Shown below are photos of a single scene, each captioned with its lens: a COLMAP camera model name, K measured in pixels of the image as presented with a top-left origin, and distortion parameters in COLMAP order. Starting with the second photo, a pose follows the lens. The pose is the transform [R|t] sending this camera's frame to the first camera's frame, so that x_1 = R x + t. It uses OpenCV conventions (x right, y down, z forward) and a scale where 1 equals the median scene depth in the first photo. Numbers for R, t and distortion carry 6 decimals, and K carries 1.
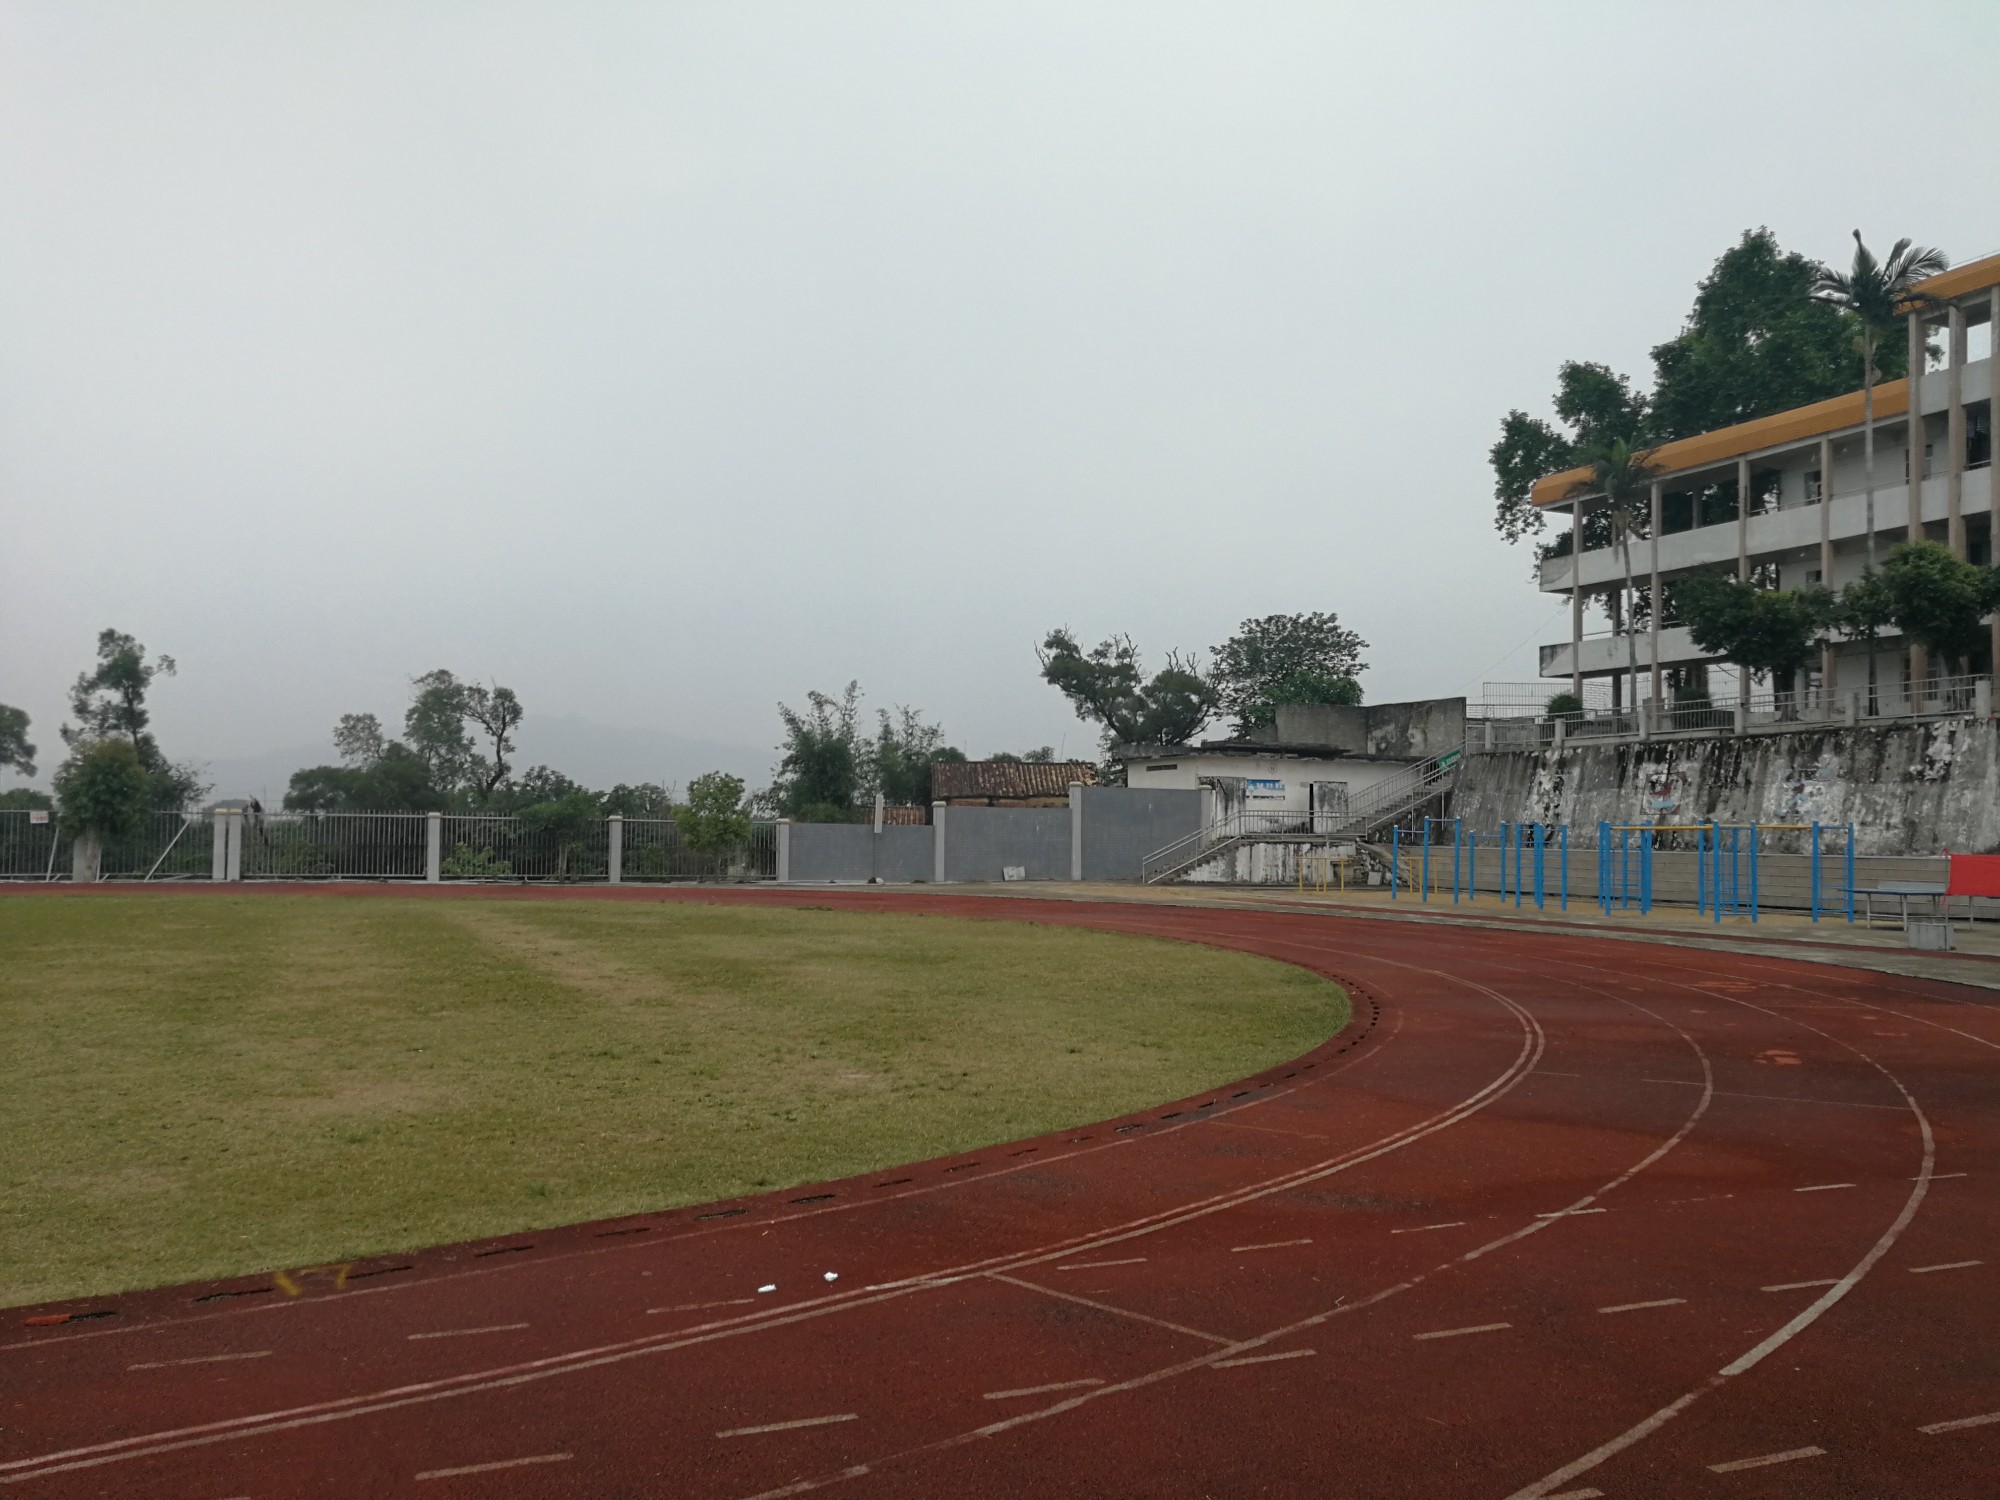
lens RADIAL K [[1587.2, 0, 991.5], [0, 1587.2, 746.5], [0, 0, 1]] dist [0.003534, 0.007393]
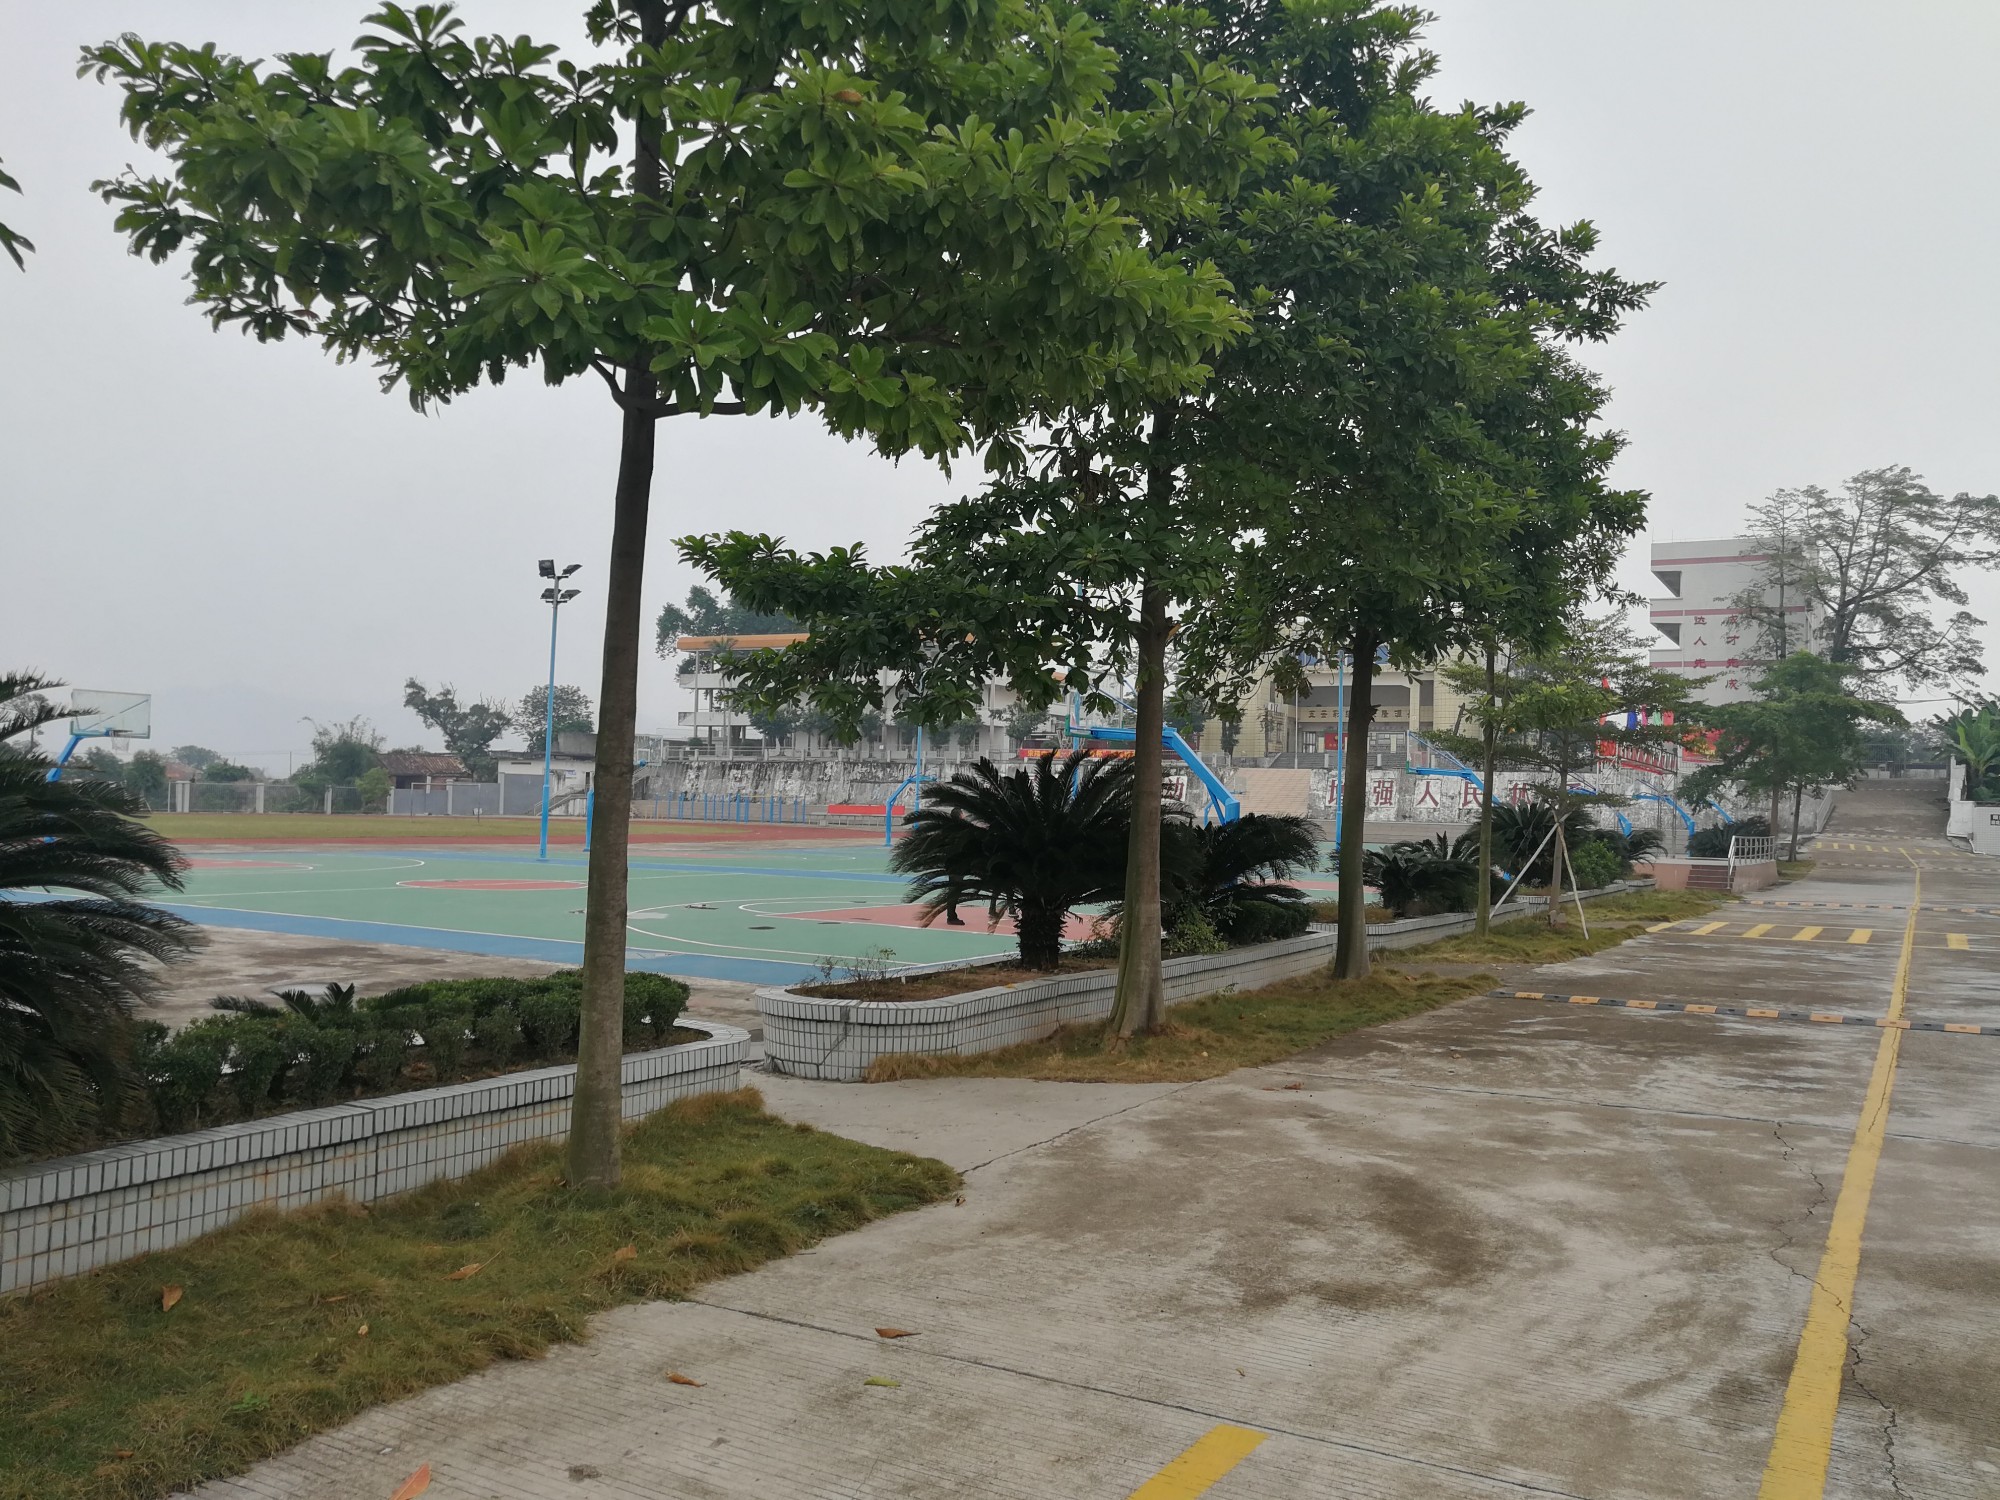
lens RADIAL K [[1587.2, 0, 991.5], [0, 1587.2, 746.5], [0, 0, 1]] dist [0.003534, 0.007393]
pose [[0.800945, 0.026724, 0.598141, -0.752032], [-0.046742, 0.998745, 0.017967, -0.087219], [-0.596910, -0.042349, 0.801190, -1.252221]]
